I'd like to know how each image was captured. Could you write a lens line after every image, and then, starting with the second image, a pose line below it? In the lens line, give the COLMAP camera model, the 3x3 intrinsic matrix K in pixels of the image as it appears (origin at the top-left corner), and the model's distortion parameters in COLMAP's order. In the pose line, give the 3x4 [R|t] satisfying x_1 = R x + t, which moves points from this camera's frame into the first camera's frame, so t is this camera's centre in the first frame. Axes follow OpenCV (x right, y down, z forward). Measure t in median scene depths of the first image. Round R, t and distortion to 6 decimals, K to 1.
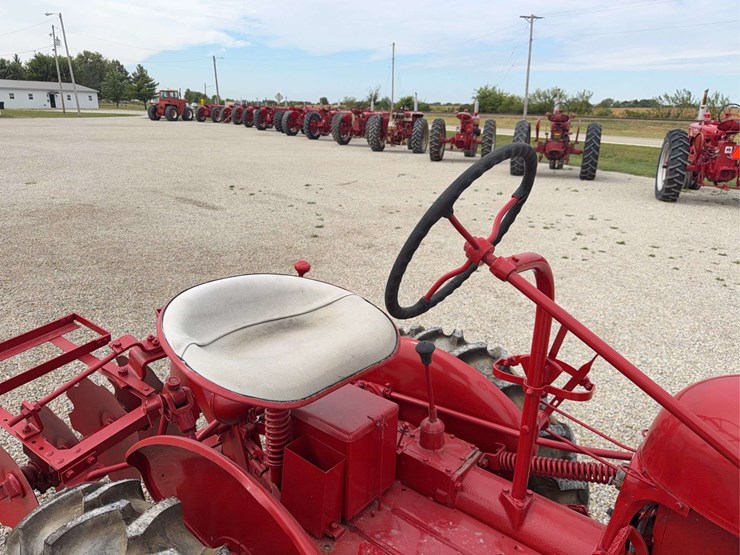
lens RADIAL K [[514.7, 0, 370.9], [0, 514.7, 273.2], [0, 0, 1]] dist [0.050681, -0.074804]
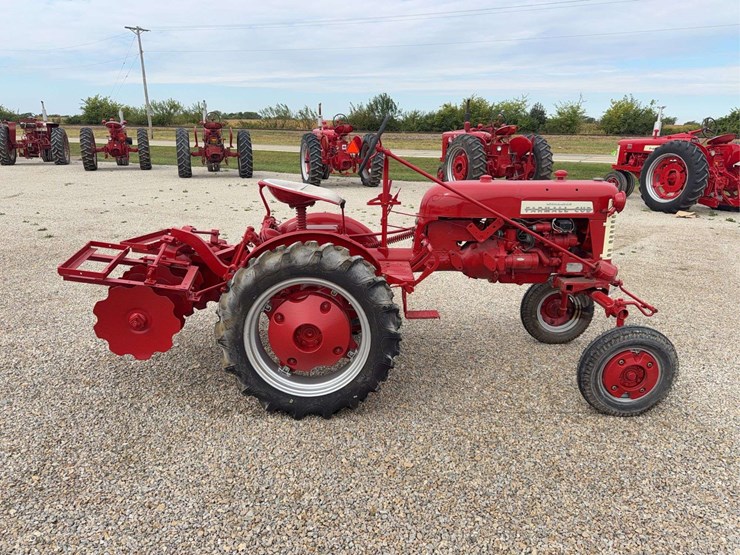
lens RADIAL K [[526.6, 0, 370.6], [0, 526.6, 270.7], [0, 0, 1]] dist [-0.001870, -0.019985]
pose [[0.774788, -0.170696, 0.608742, -0.084642], [0.188280, 0.981471, 0.035575, 0.024726], [-0.603535, 0.087051, 0.792570, -0.064830]]
